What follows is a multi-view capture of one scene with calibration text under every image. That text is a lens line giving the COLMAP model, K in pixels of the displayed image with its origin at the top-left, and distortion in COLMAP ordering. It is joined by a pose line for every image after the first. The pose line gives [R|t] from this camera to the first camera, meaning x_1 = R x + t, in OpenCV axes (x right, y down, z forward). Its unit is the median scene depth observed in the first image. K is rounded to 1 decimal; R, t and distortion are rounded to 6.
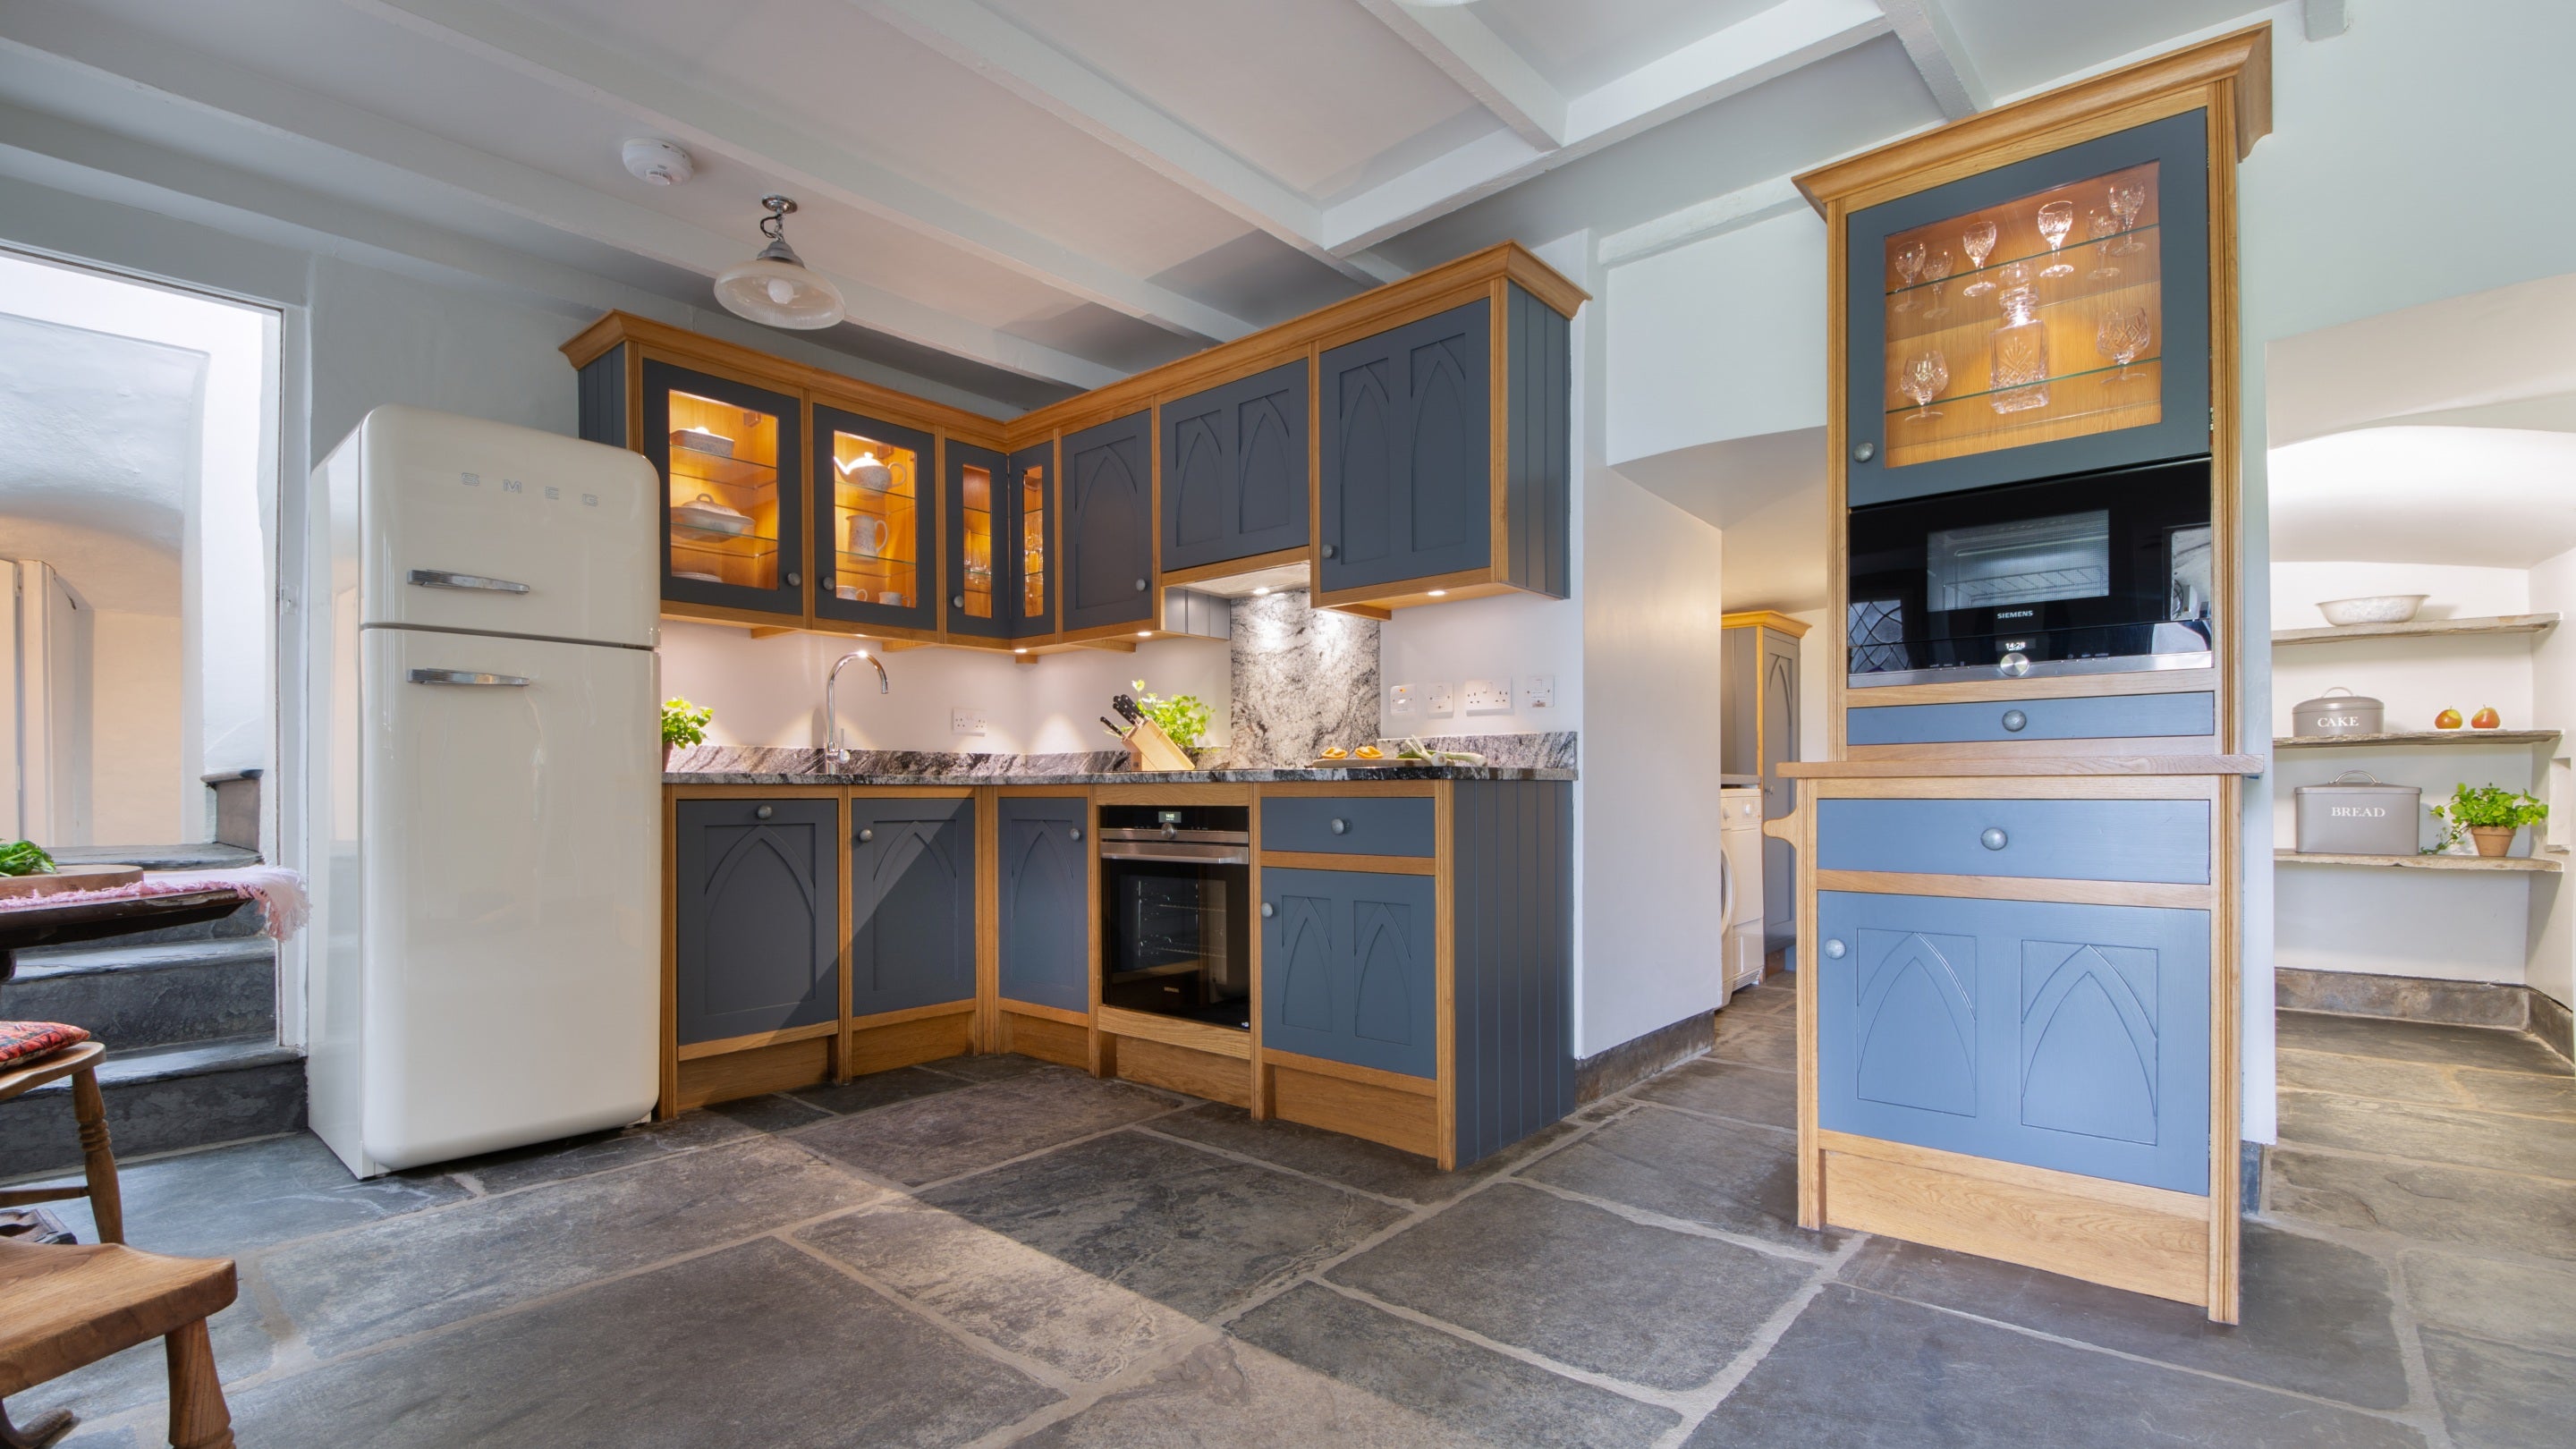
lens RADIAL K [[1090.2, 0, 1280.0], [0, 1090.2, 706.4], [0, 0, 1]] dist [0.001746, -0.018700]
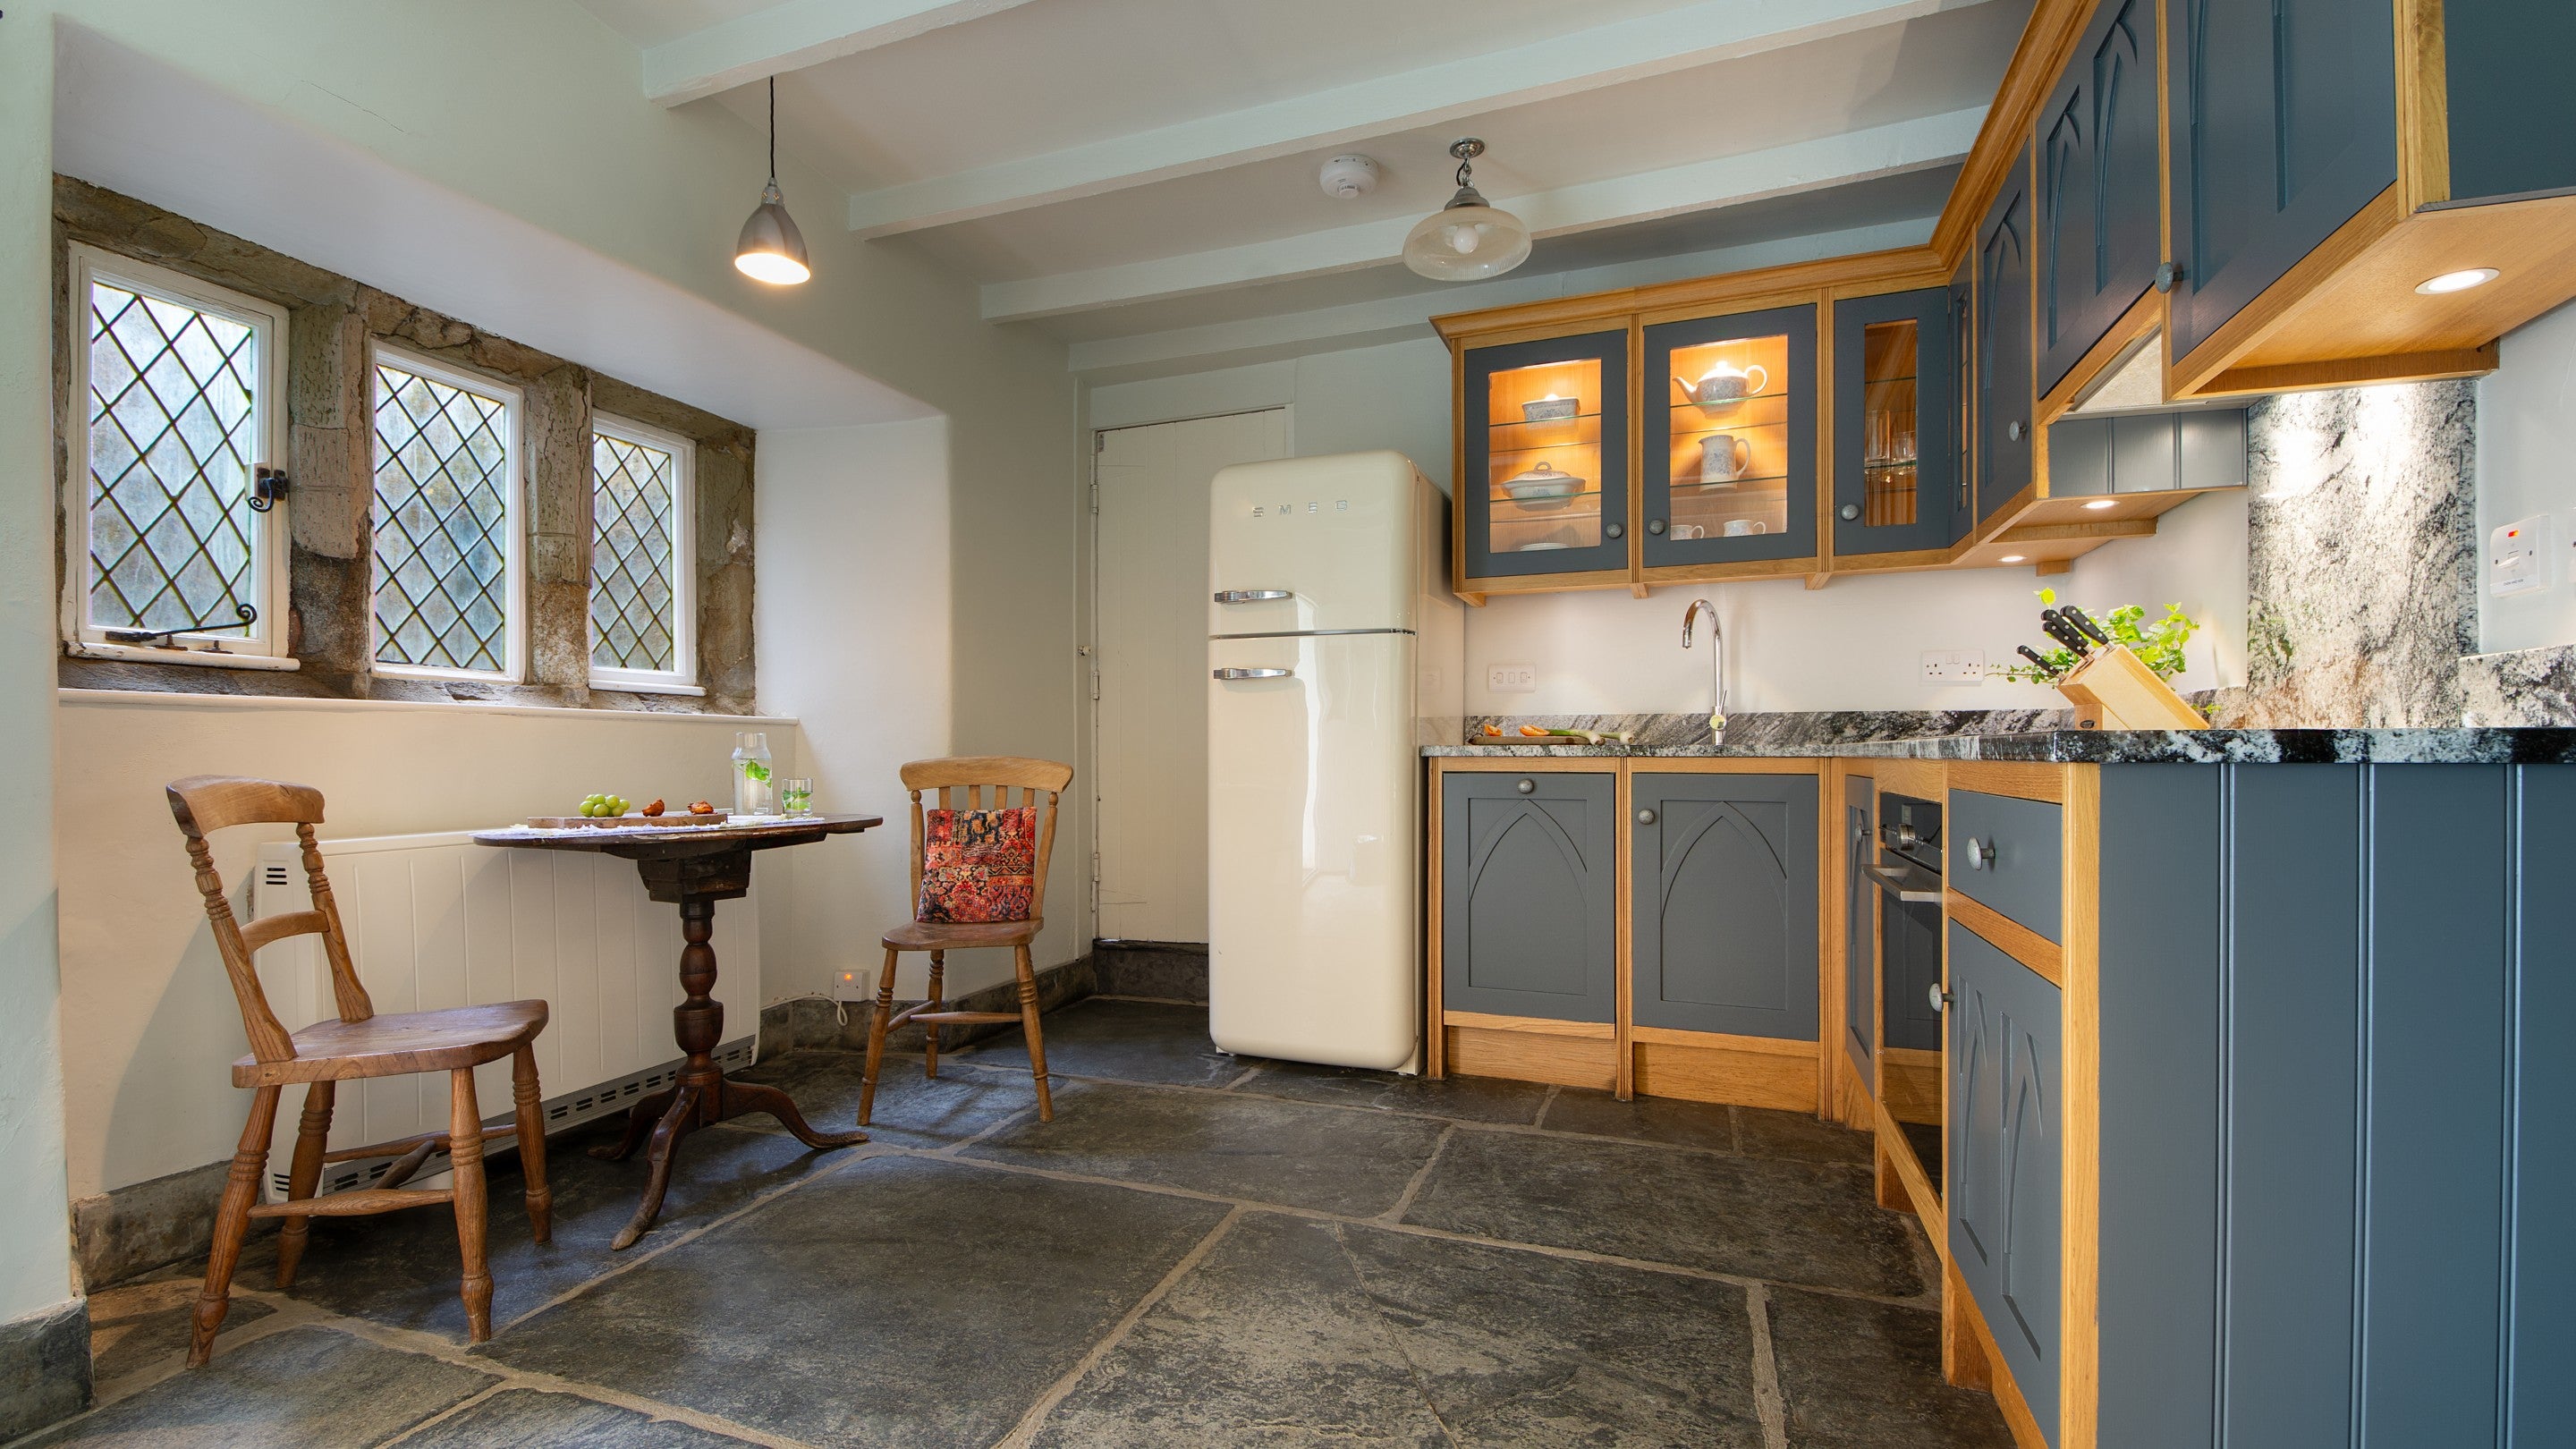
lens RADIAL K [[1090.2, 0, 1280.0], [0, 1090.2, 706.4], [0, 0, 1]] dist [0.001746, -0.018700]
pose [[0.355870, -0.036336, -0.933829, 0.307038], [0.072814, 0.997284, -0.011056, 0.020187], [0.931695, -0.064061, 0.357549, 0.415651]]
